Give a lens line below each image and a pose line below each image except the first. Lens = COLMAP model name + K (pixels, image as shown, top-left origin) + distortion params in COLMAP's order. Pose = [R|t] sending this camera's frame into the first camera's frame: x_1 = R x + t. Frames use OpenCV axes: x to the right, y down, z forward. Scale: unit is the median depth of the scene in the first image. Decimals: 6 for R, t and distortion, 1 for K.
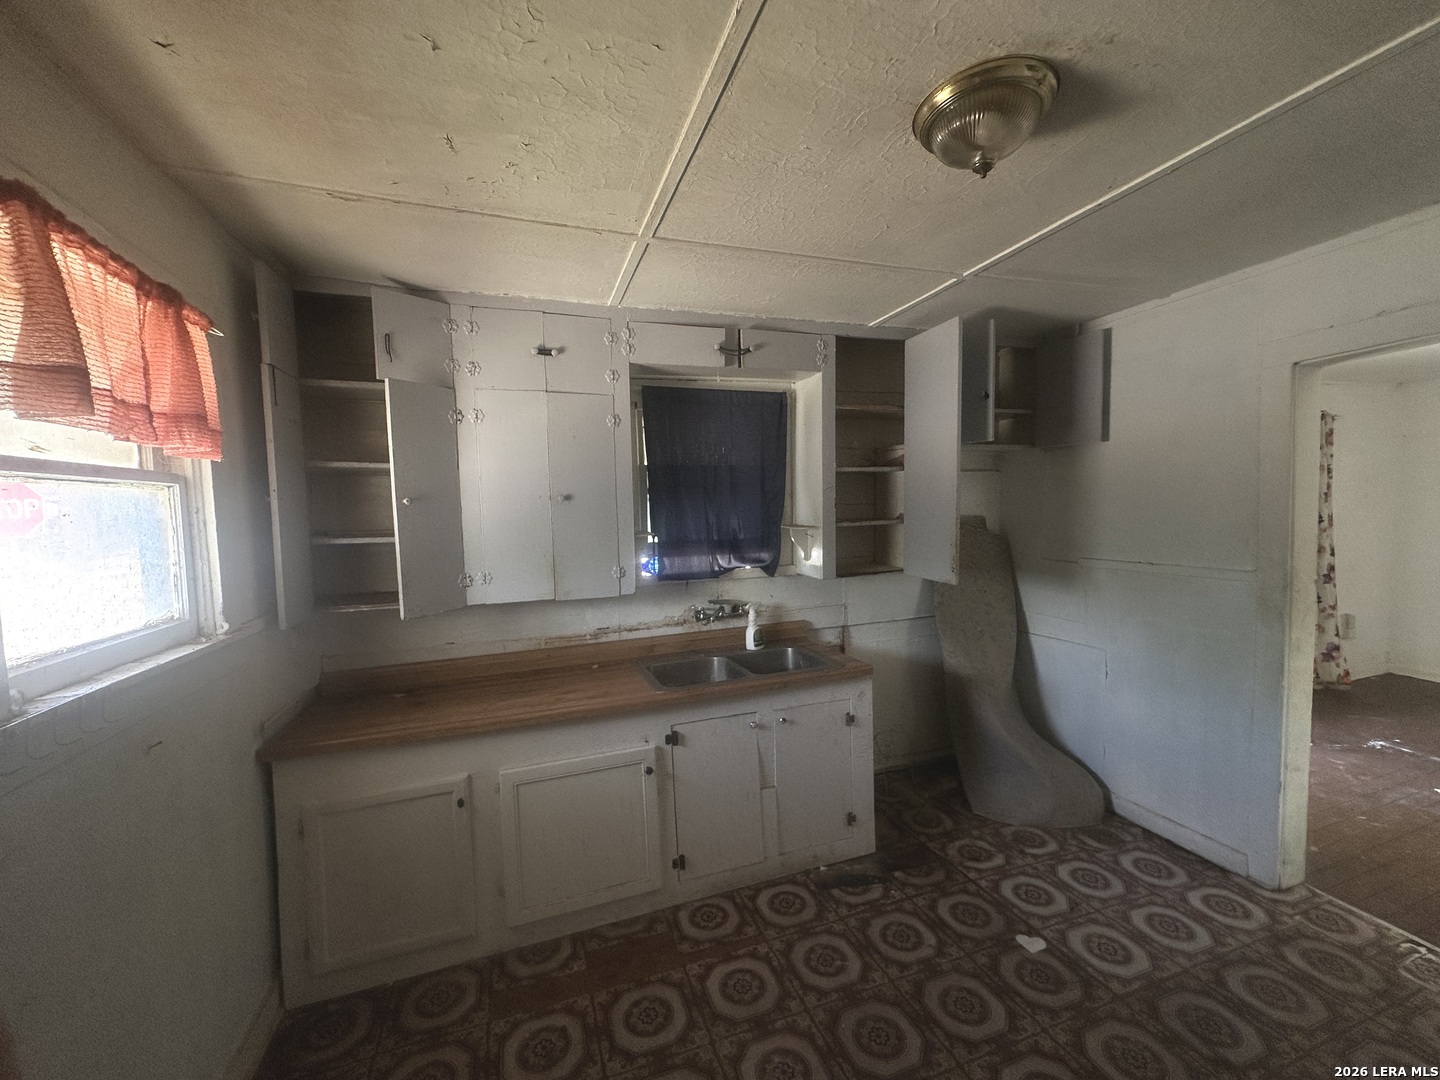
lens RADIAL K [[573.2, 0, 720.0], [0, 573.2, 540.0], [0, 0, 1]] dist [-0.004161, 0.000043]
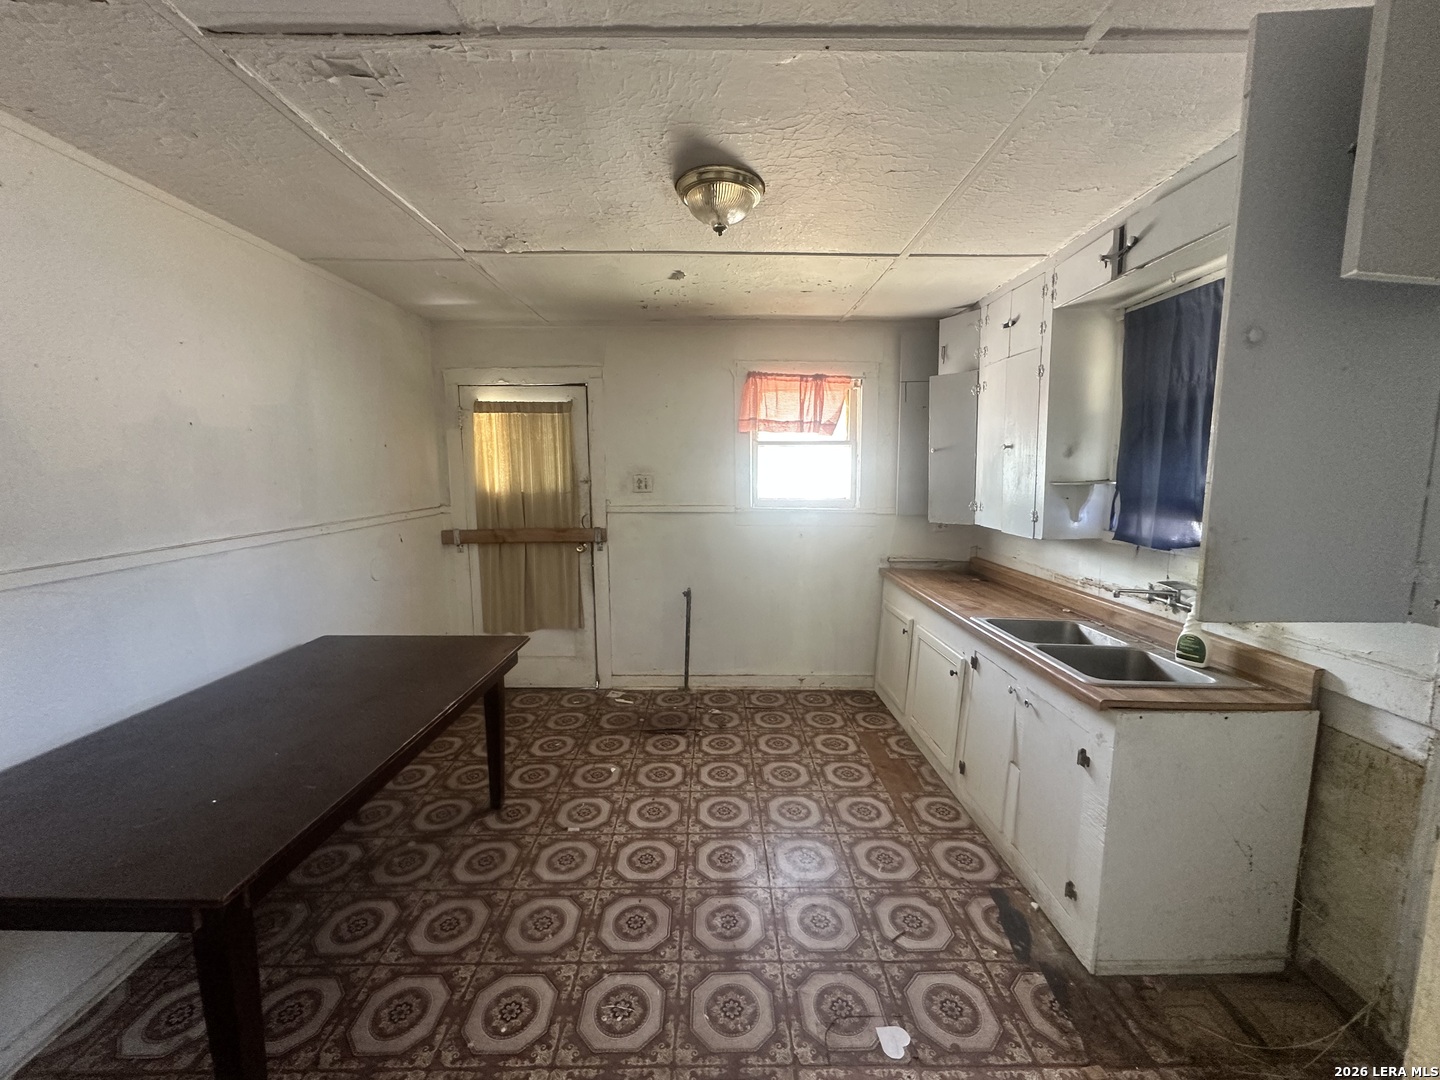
lens RADIAL K [[573.2, 0, 720.0], [0, 573.2, 540.0], [0, 0, 1]] dist [-0.004161, 0.000043]
pose [[-0.320458, 0.143485, -0.936332, 1.106517], [-0.043121, 0.985227, 0.165735, -0.055985], [0.946281, 0.093487, -0.309537, 0.858936]]
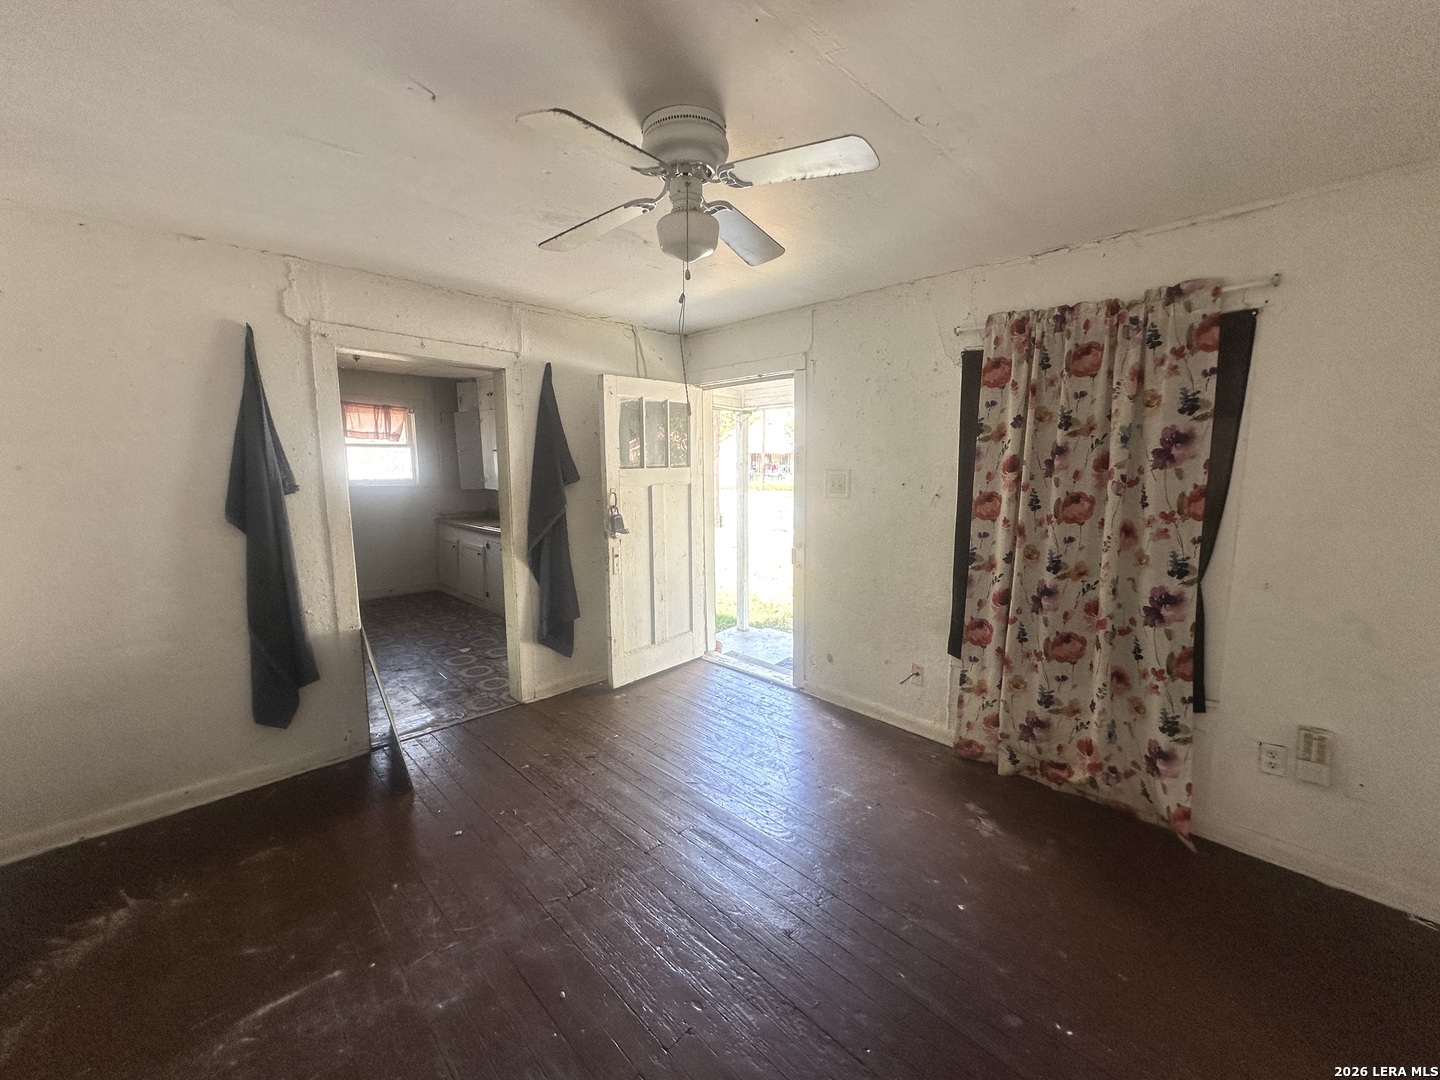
lens RADIAL K [[573.2, 0, 720.0], [0, 573.2, 540.0], [0, 0, 1]] dist [-0.004161, 0.000043]
pose [[0.426845, 0.145261, -0.892582, 2.665853], [-0.064857, 0.989390, 0.130000, -0.082650], [0.901996, 0.002401, 0.431737, 0.837364]]
